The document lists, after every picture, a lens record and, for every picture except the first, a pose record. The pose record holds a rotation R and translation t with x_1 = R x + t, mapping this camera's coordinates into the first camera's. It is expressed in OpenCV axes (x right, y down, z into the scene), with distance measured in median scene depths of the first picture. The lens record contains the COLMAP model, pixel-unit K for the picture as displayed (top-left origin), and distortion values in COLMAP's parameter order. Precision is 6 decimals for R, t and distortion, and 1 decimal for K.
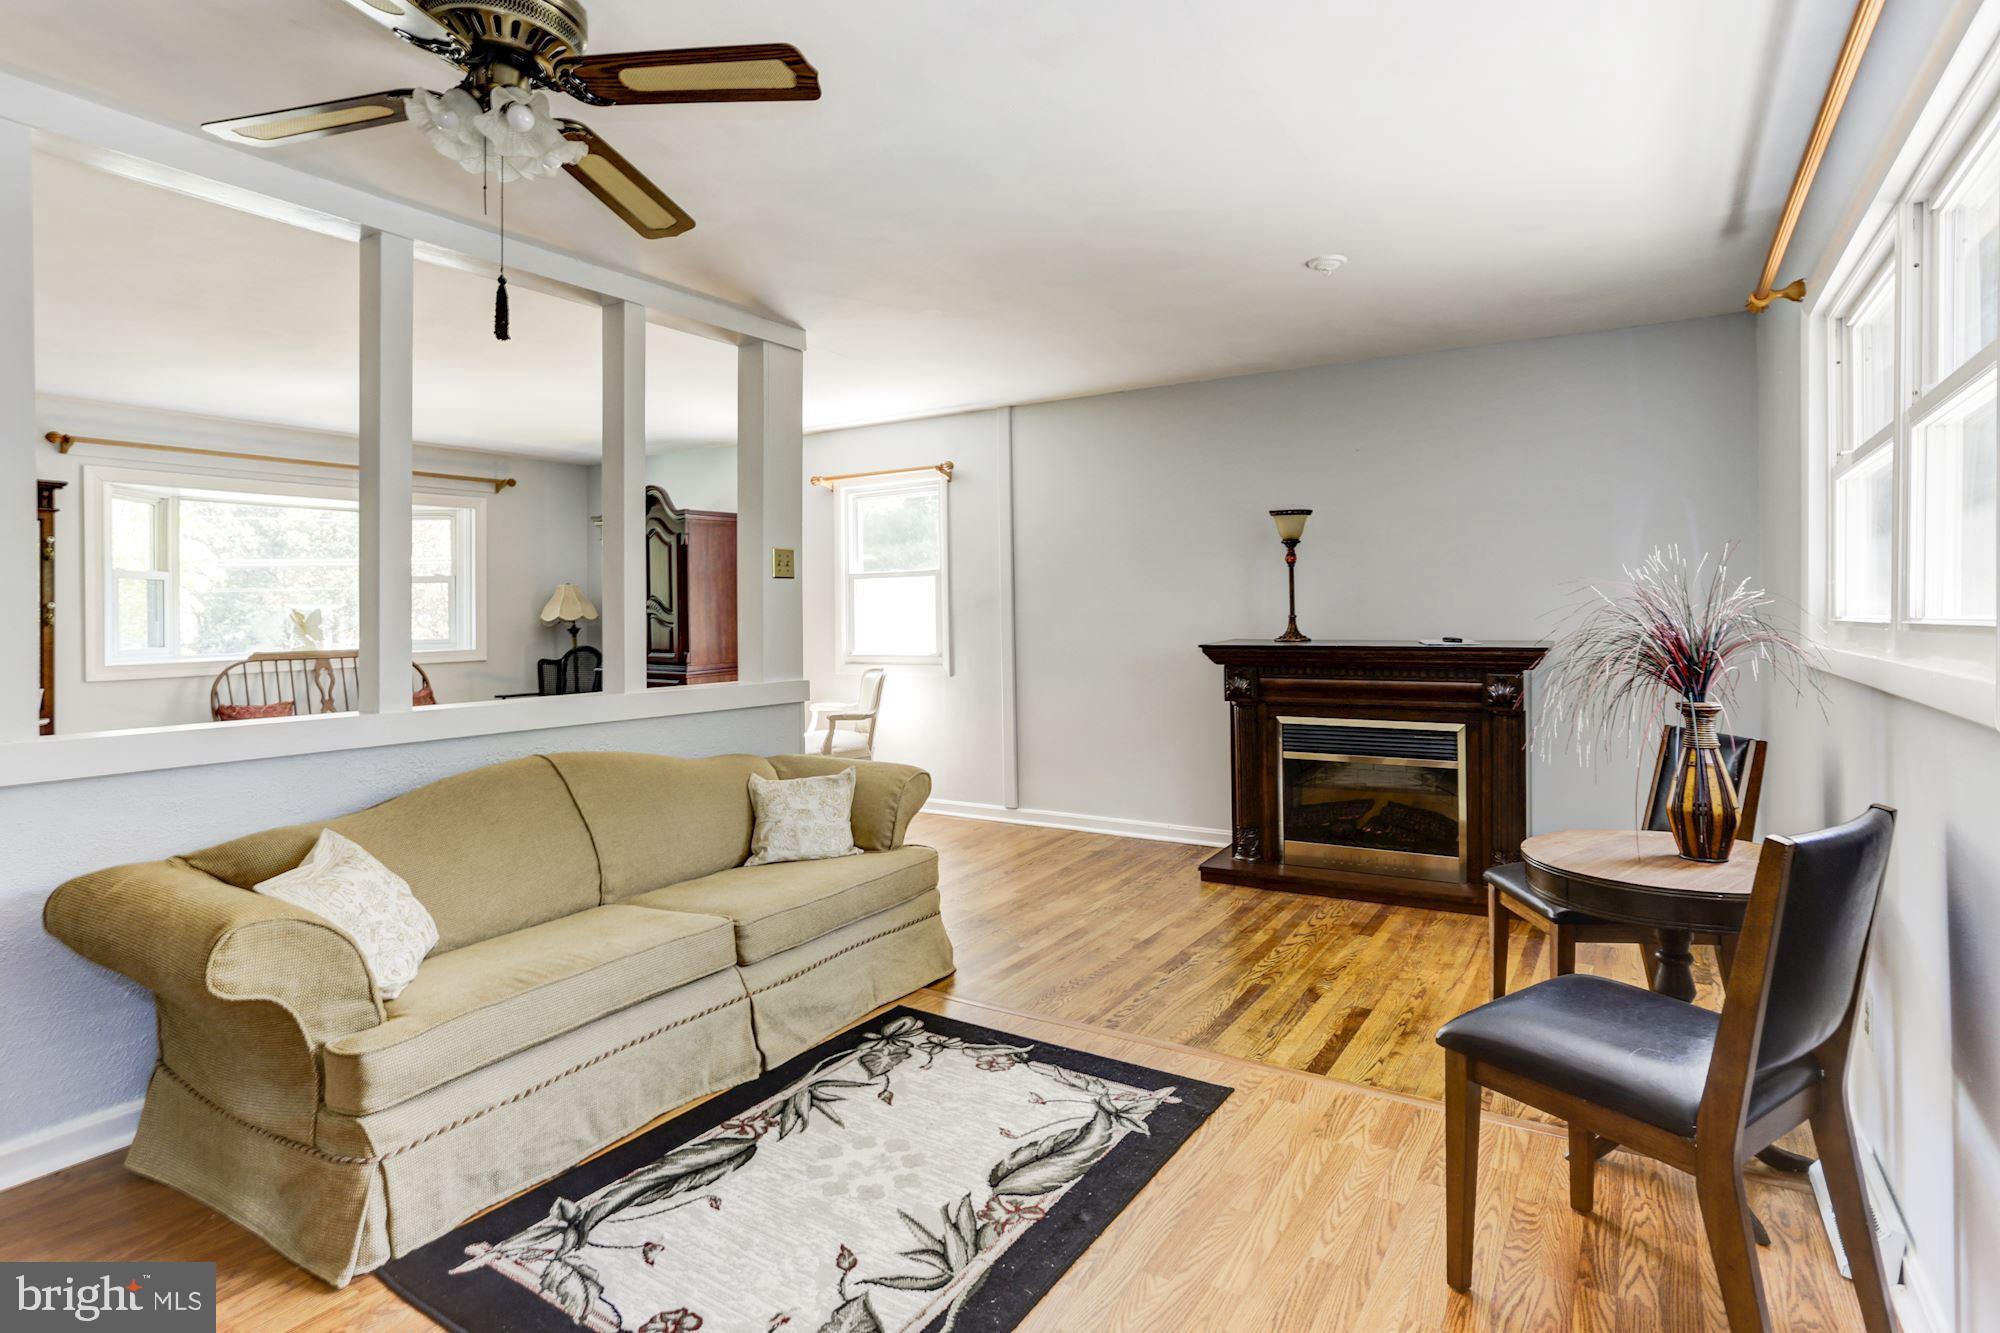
lens RADIAL K [[1024.4, 0, 1036.5], [0, 1024.4, 598.1], [0, 0, 1]] dist [-0.062718, 0.045504]
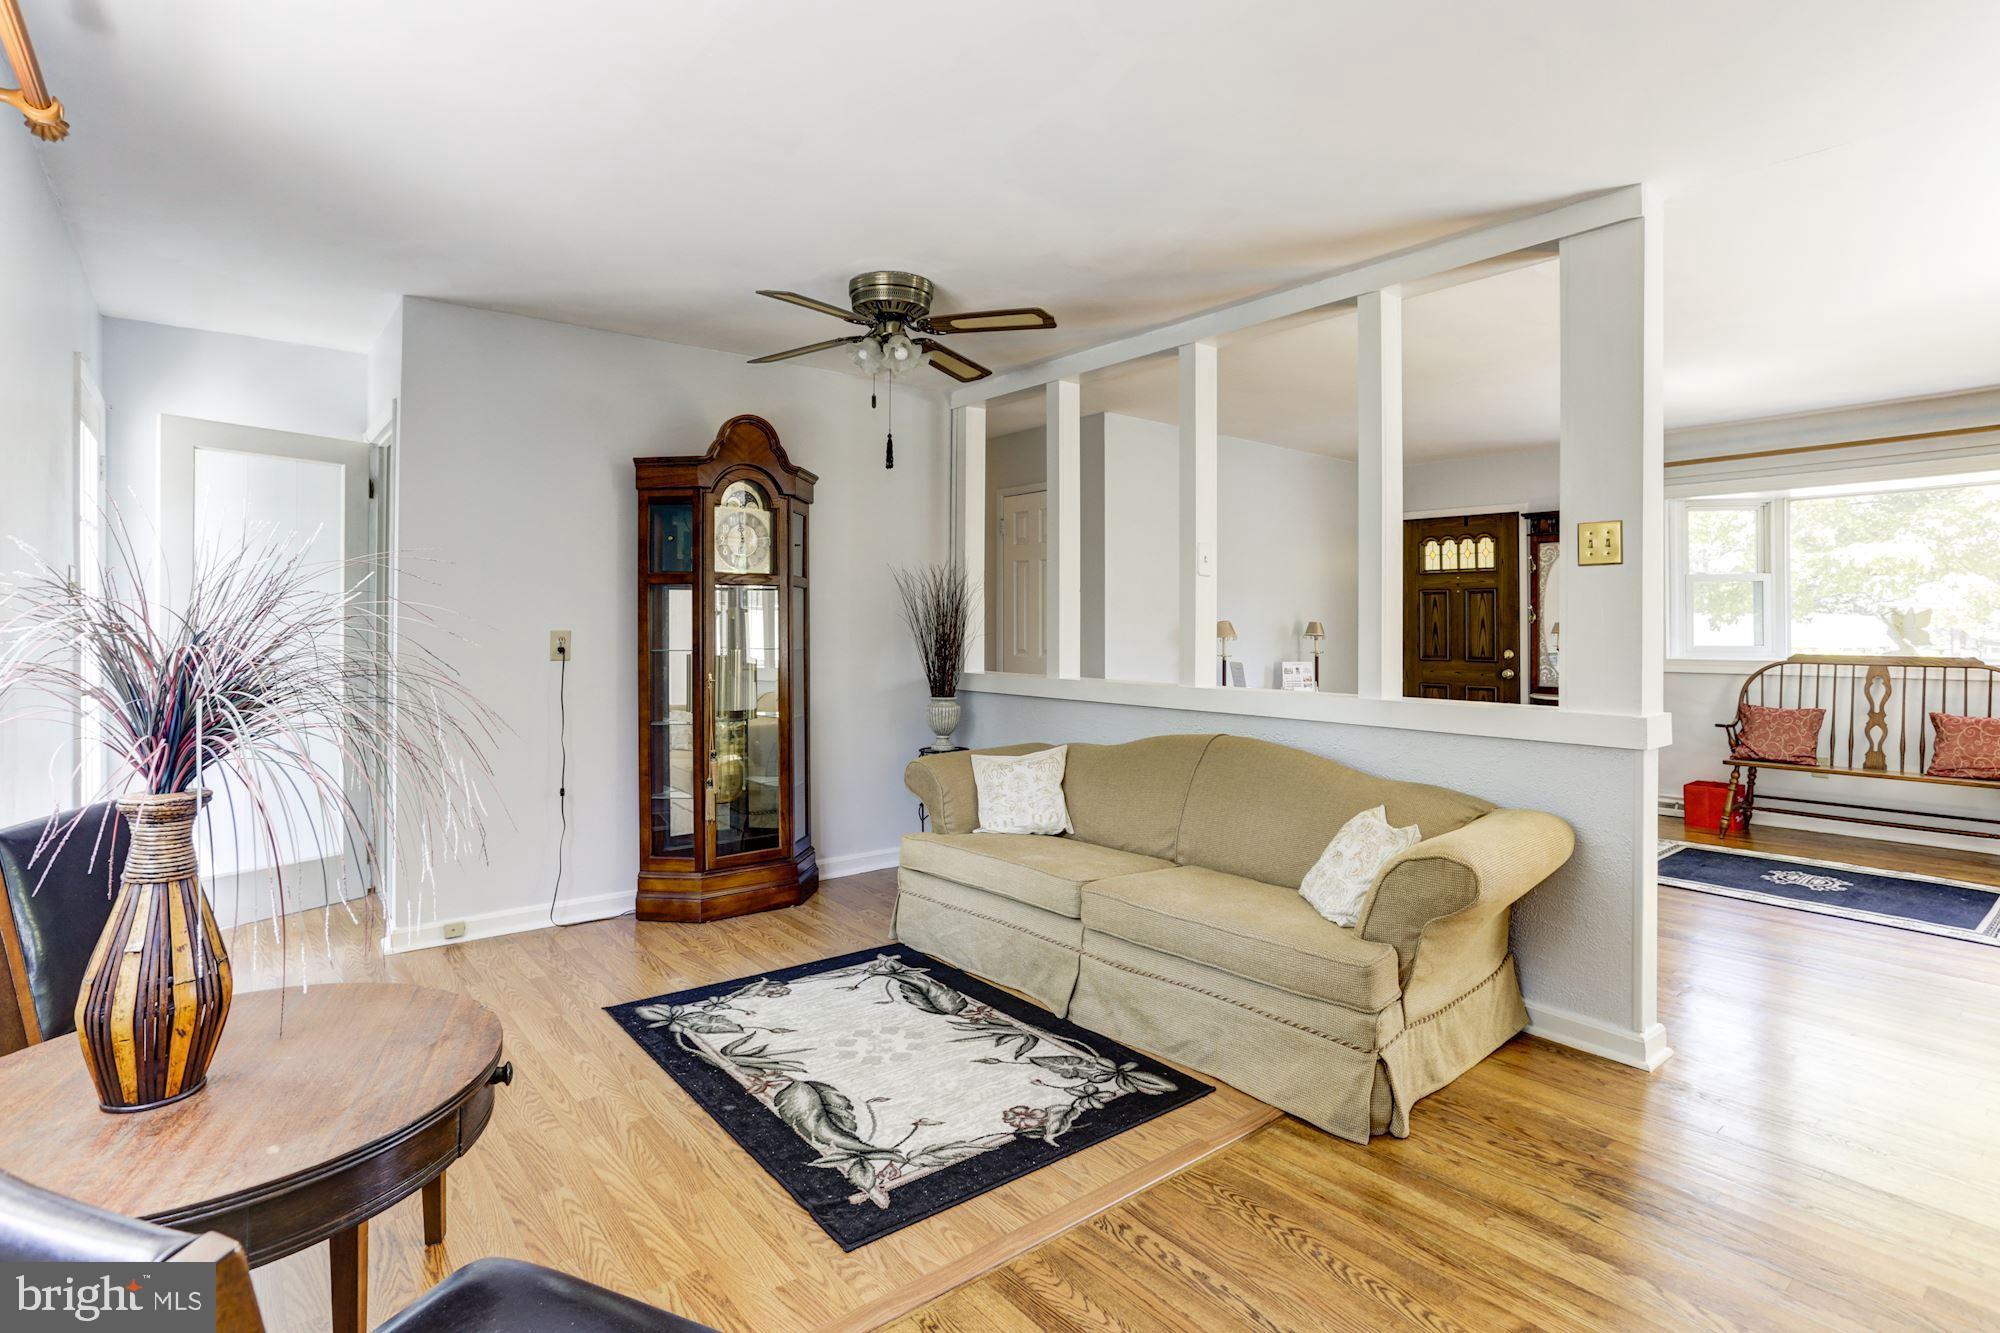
lens RADIAL K [[1018.5, 0, 994.6], [0, 1018.5, 619.5], [0, 0, 1]] dist [-0.058246, 0.043275]
pose [[-0.347917, 0.006859, -0.937500, 0.932307], [0.018291, 0.999833, 0.000527, 0.015440], [0.937347, -0.016964, -0.347984, 1.492939]]
